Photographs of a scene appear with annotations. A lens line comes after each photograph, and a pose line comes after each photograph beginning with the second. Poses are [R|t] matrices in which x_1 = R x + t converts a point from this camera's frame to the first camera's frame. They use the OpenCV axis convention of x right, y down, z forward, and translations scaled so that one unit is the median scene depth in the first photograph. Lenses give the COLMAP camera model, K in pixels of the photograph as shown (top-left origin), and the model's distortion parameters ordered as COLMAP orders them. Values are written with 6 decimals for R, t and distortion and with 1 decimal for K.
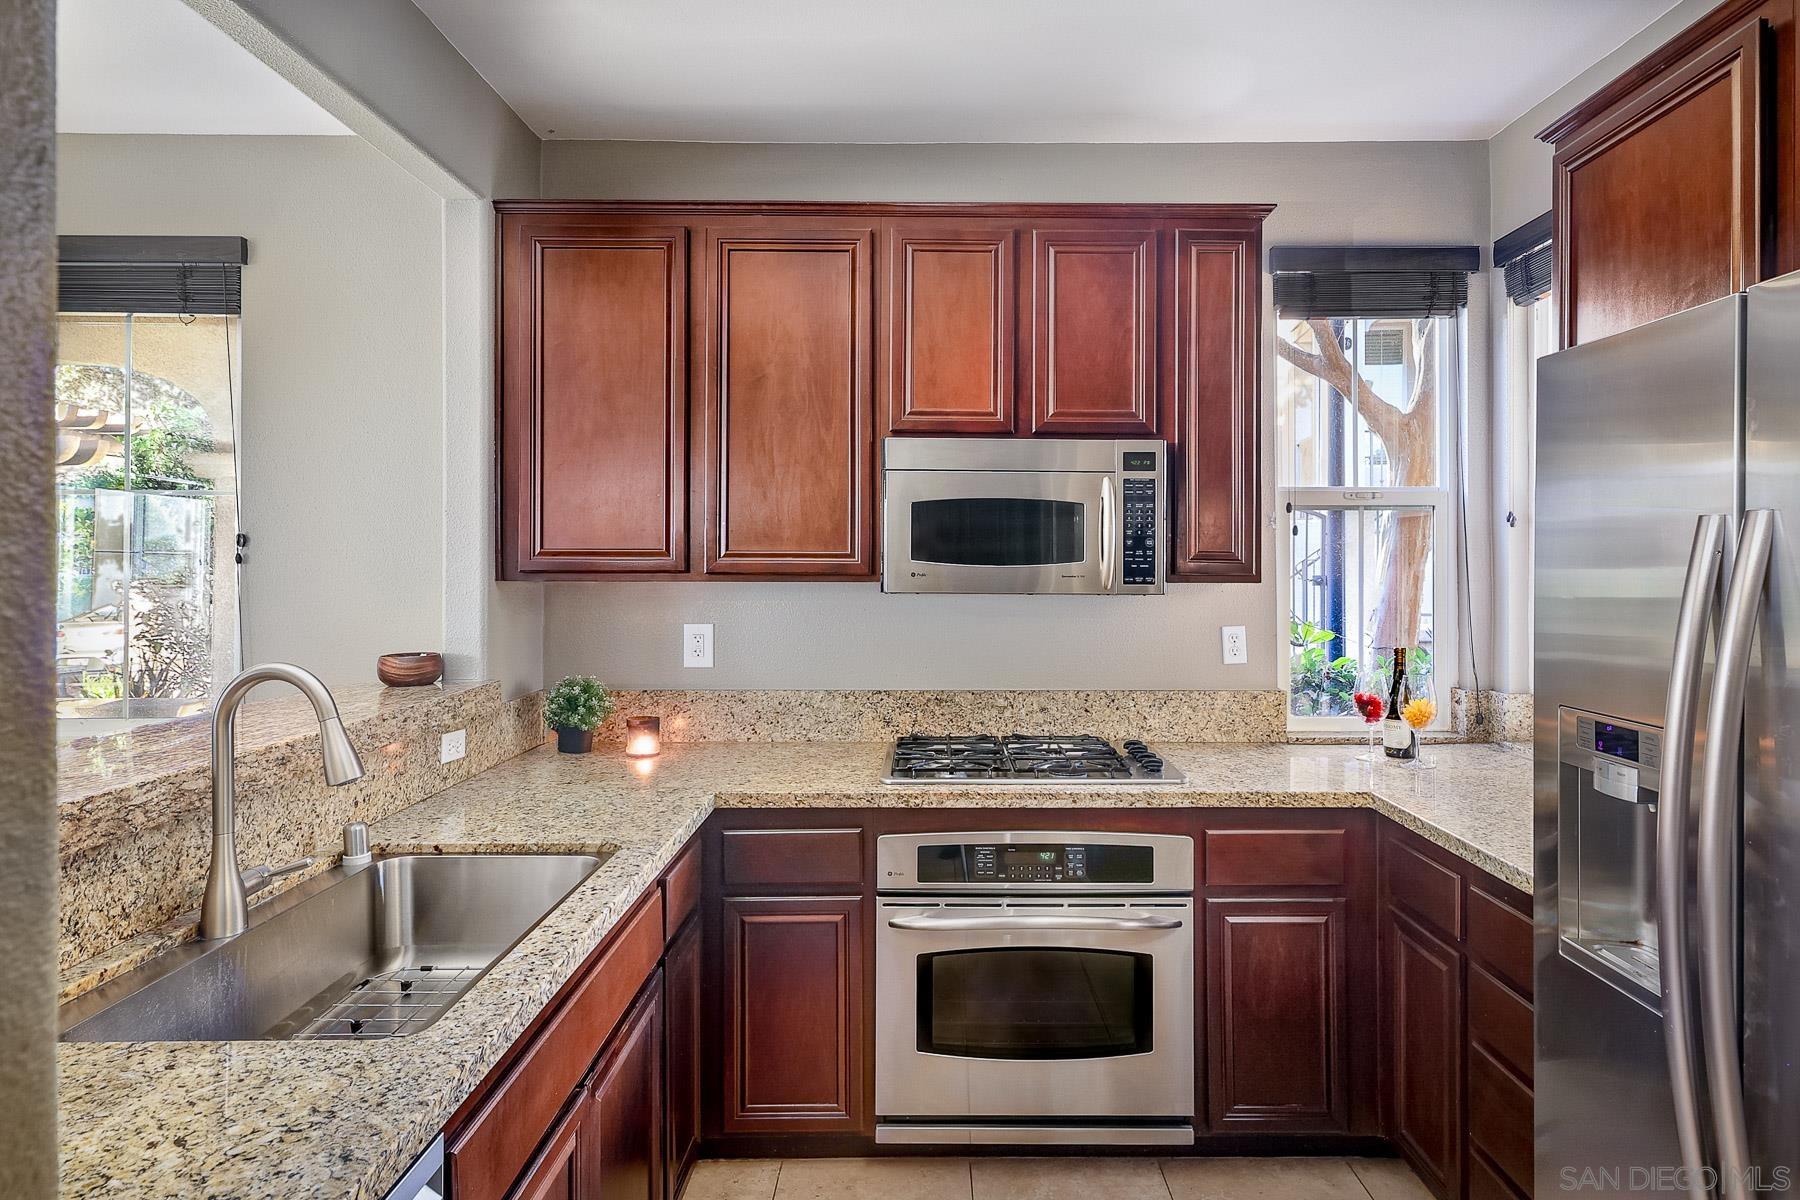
lens RADIAL K [[1131.7, 0, 977.1], [0, 1131.7, 601.7], [0, 0, 1]] dist [0.005468, 0.003205]
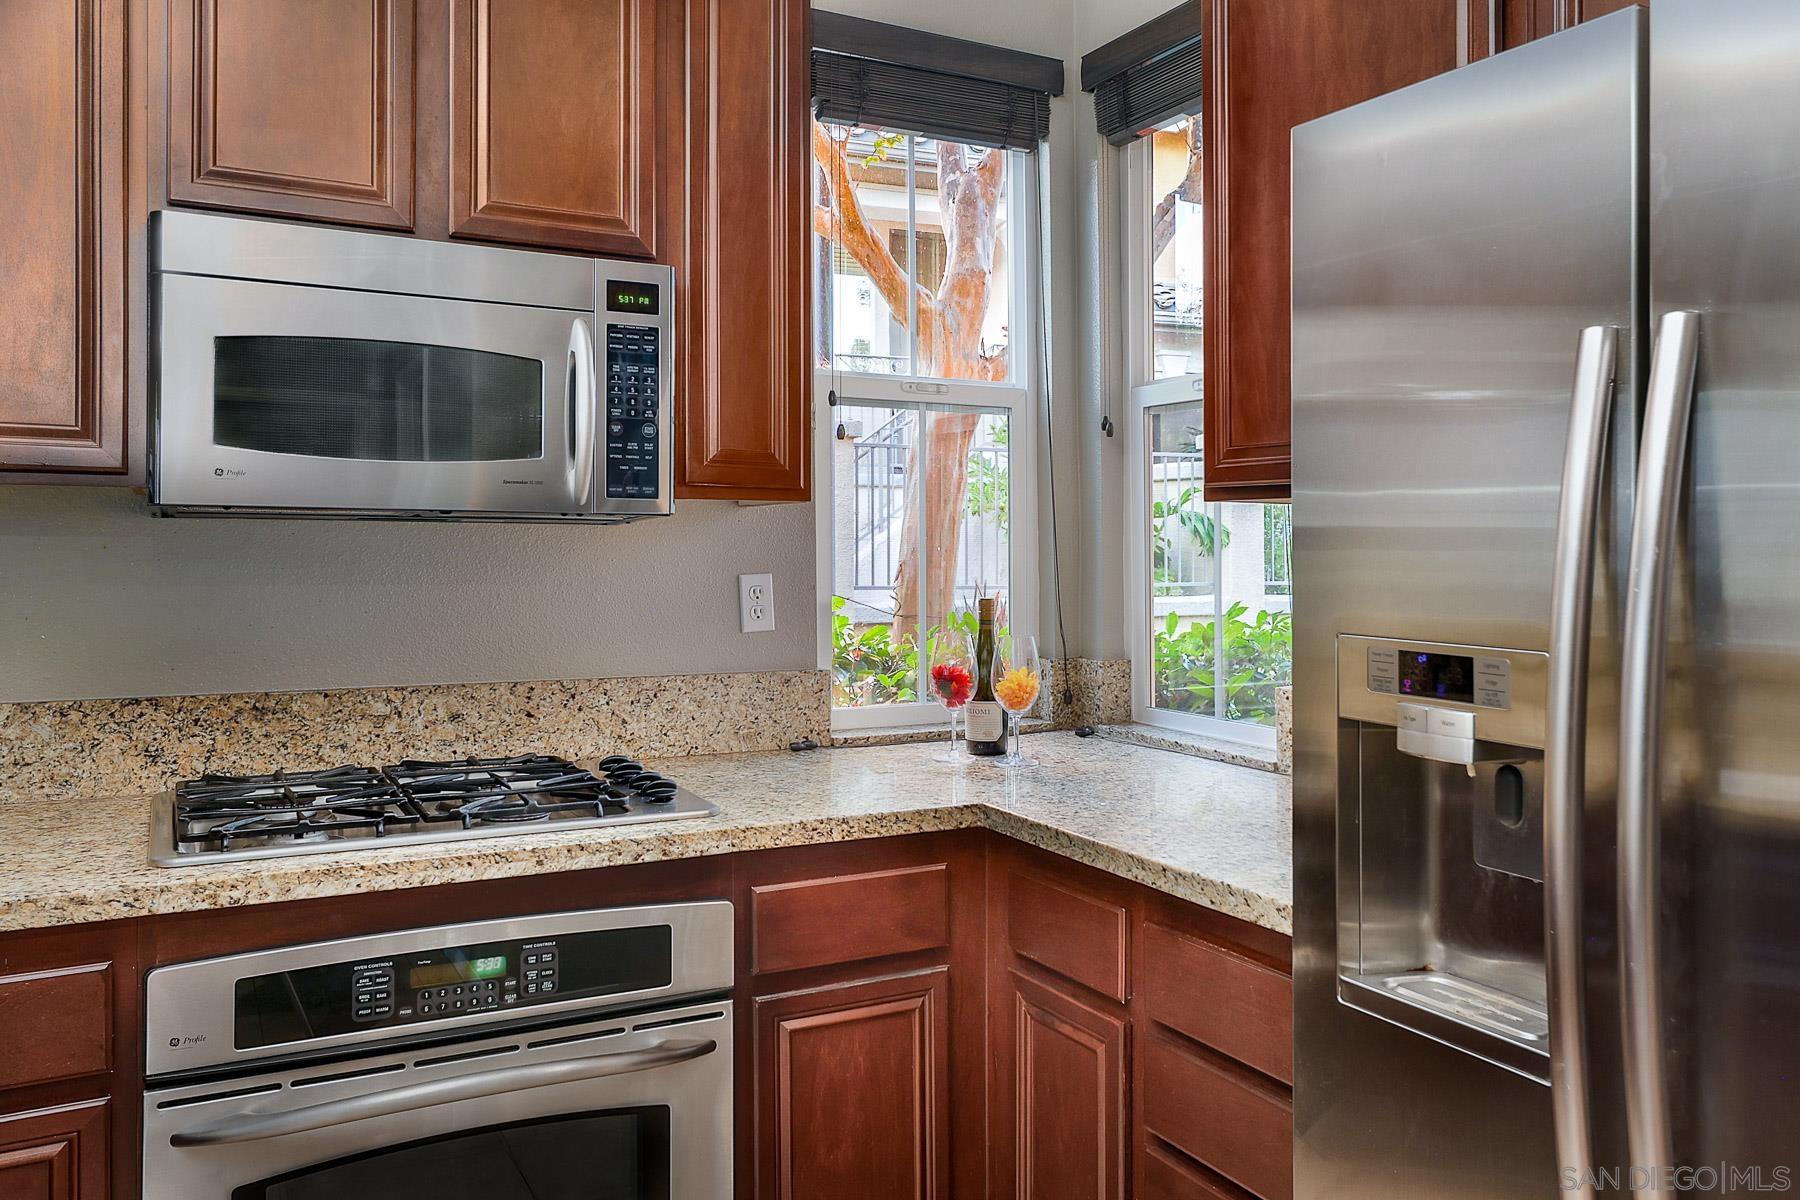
lens RADIAL K [[1426.4, 0, 978.7], [0, 1426.4, 544.0], [0, 0, 1]] dist [-0.003917, 0.012061]
pose [[0.885305, -0.003178, 0.465001, -0.052439], [0.023661, 0.998989, -0.038222, 0.045225], [-0.464409, 0.044840, 0.884485, 0.235144]]
